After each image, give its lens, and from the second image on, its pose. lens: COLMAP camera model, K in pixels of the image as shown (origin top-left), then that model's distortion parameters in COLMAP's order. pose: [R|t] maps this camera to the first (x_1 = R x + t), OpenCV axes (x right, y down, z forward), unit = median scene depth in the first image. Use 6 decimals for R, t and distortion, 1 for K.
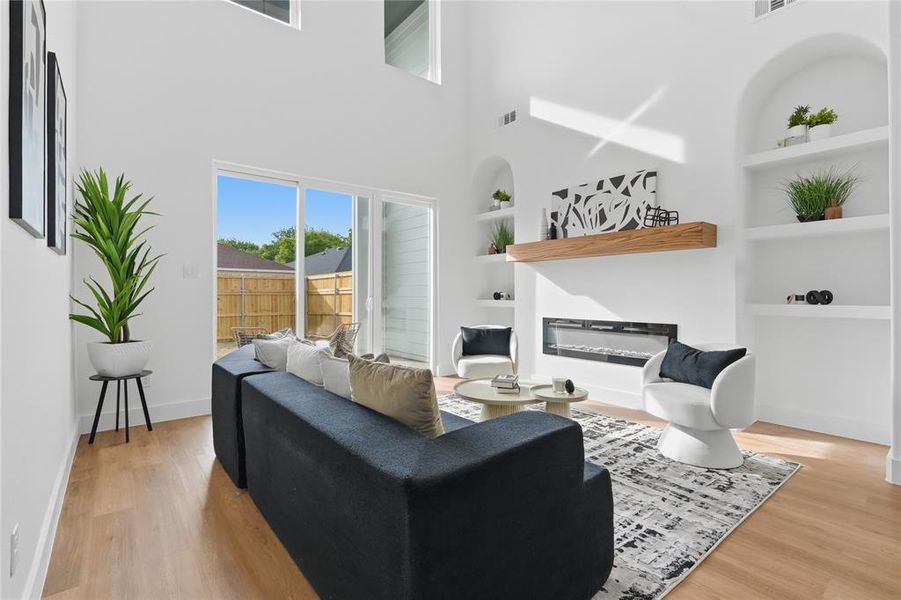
lens RADIAL K [[415.4, 0, 450.8], [0, 415.4, 294.8], [0, 0, 1]] dist [-0.003117, -0.000180]
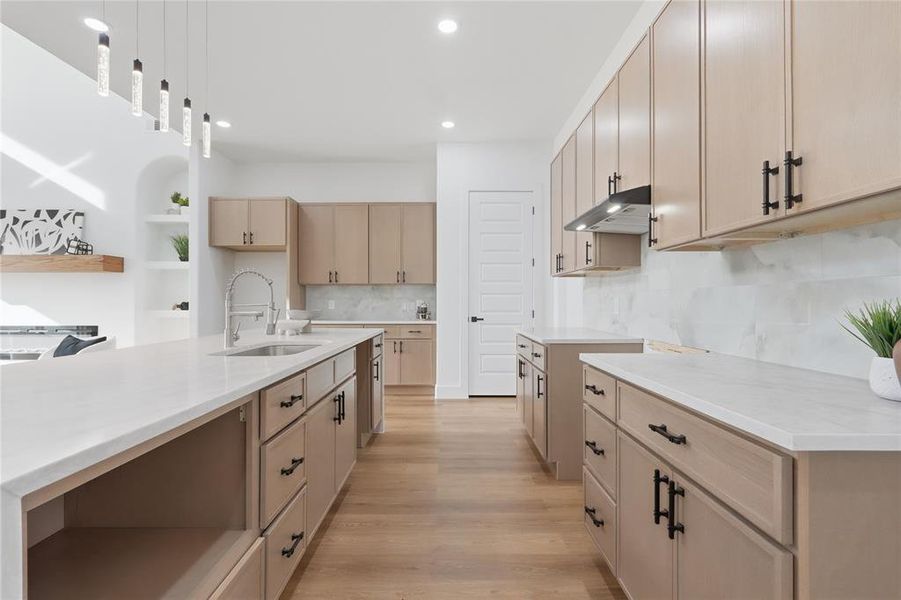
lens RADIAL K [[415.4, 0, 452.4], [0, 415.4, 301.2], [0, 0, 1]] dist [-0.003117, -0.000180]
pose [[0.628230, 0.010653, 0.777955, 0.175483], [0.000224, 0.999904, -0.013874, 0.007006], [-0.778028, 0.008891, 0.628167, -0.659426]]
